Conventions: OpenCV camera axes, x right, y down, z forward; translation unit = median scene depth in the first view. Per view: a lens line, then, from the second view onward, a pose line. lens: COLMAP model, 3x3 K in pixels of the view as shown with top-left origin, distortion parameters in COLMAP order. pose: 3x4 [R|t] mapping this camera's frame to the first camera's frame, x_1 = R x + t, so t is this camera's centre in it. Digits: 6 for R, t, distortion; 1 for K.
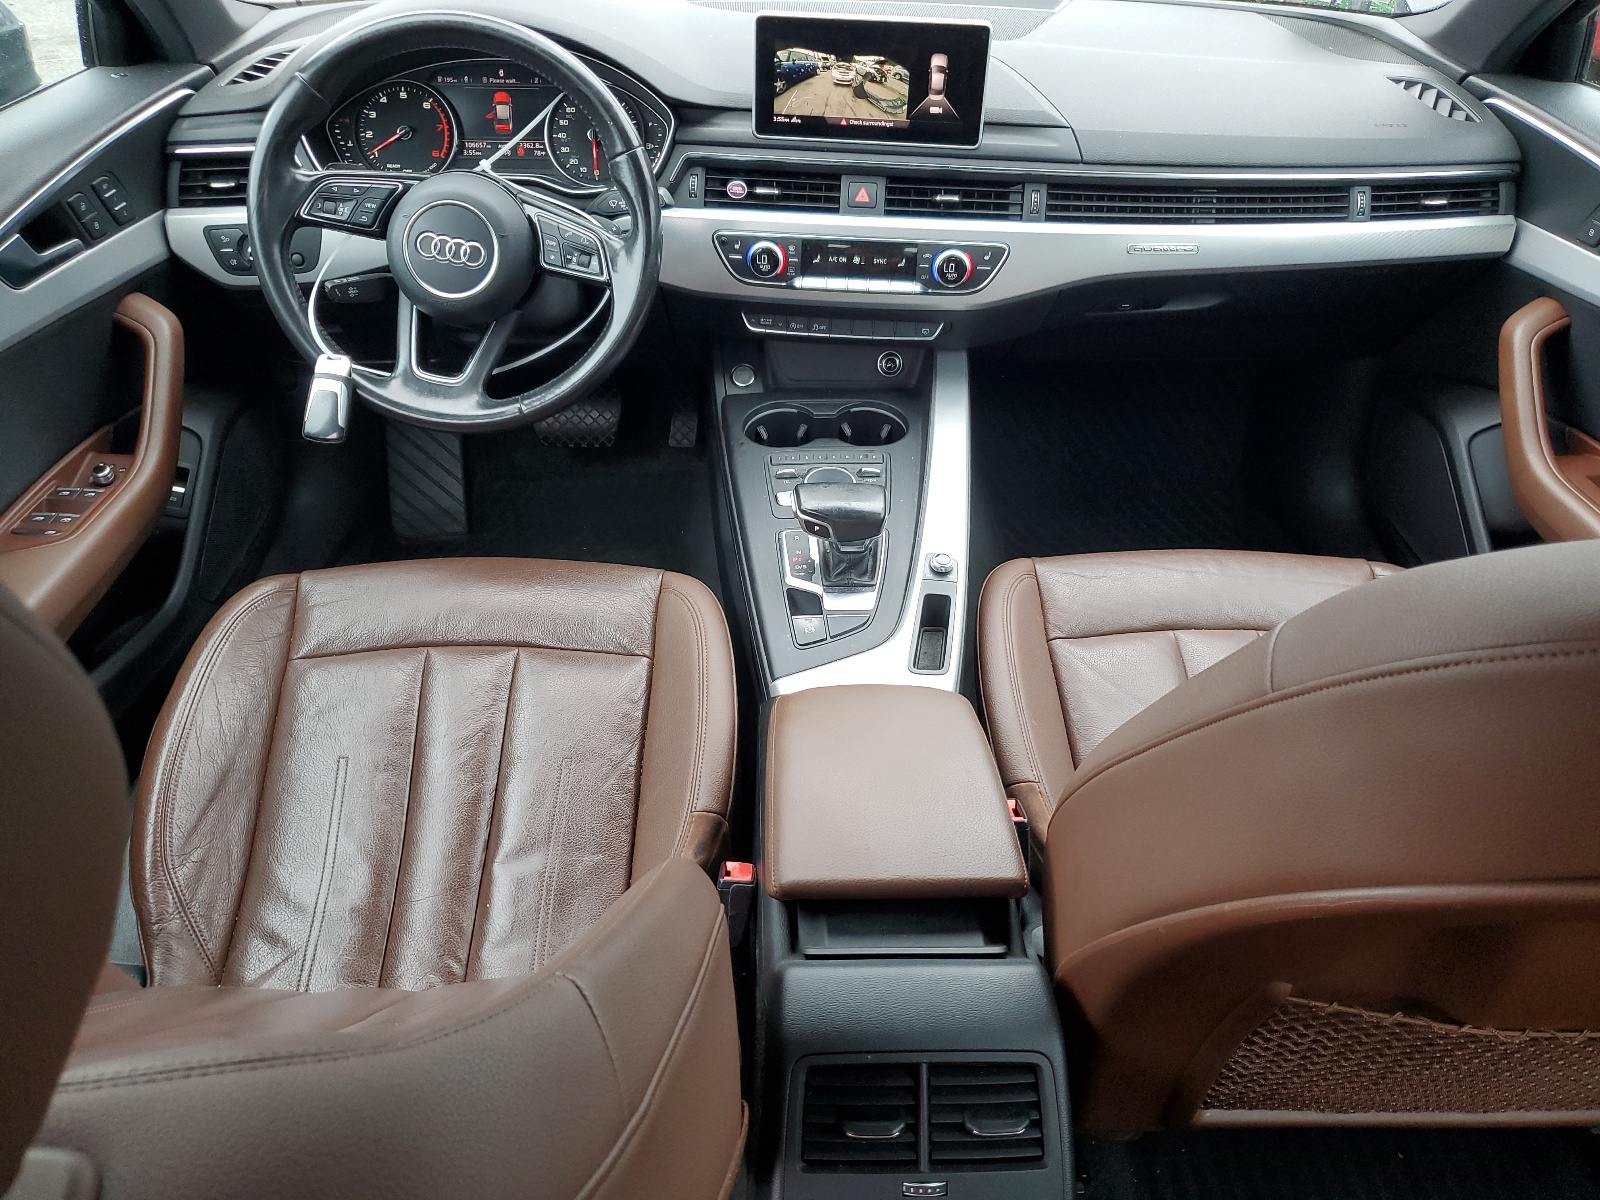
lens RADIAL K [[1223.6, 0, 801.2], [0, 1223.6, 597.1], [0, 0, 1]] dist [-0.009893, -0.001249]
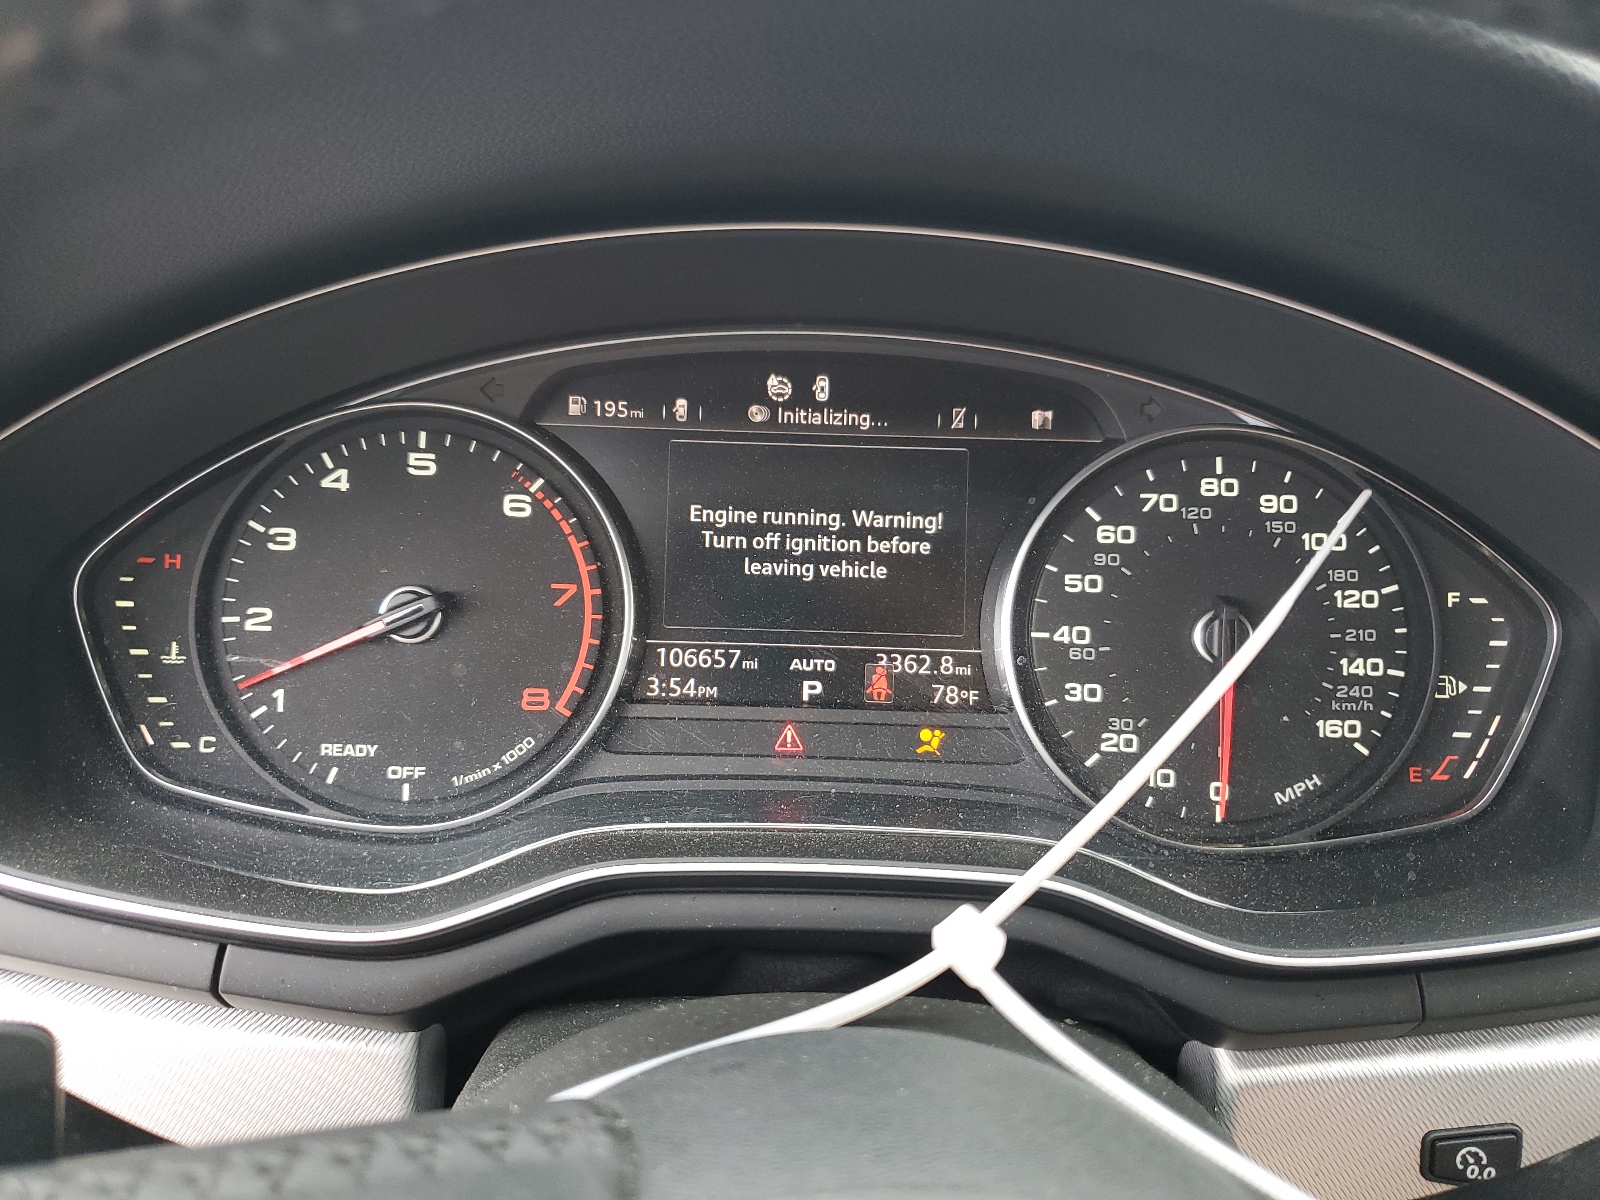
lens RADIAL K [[1223.6, 0, 798.4], [0, 1223.6, 601.2], [0, 0, 1]] dist [-0.009893, -0.001249]
pose [[0.999839, 0.016848, 0.006137, -0.252464], [-0.014496, 0.960927, -0.276424, -0.319124], [-0.010554, 0.276290, 0.961016, 0.773254]]
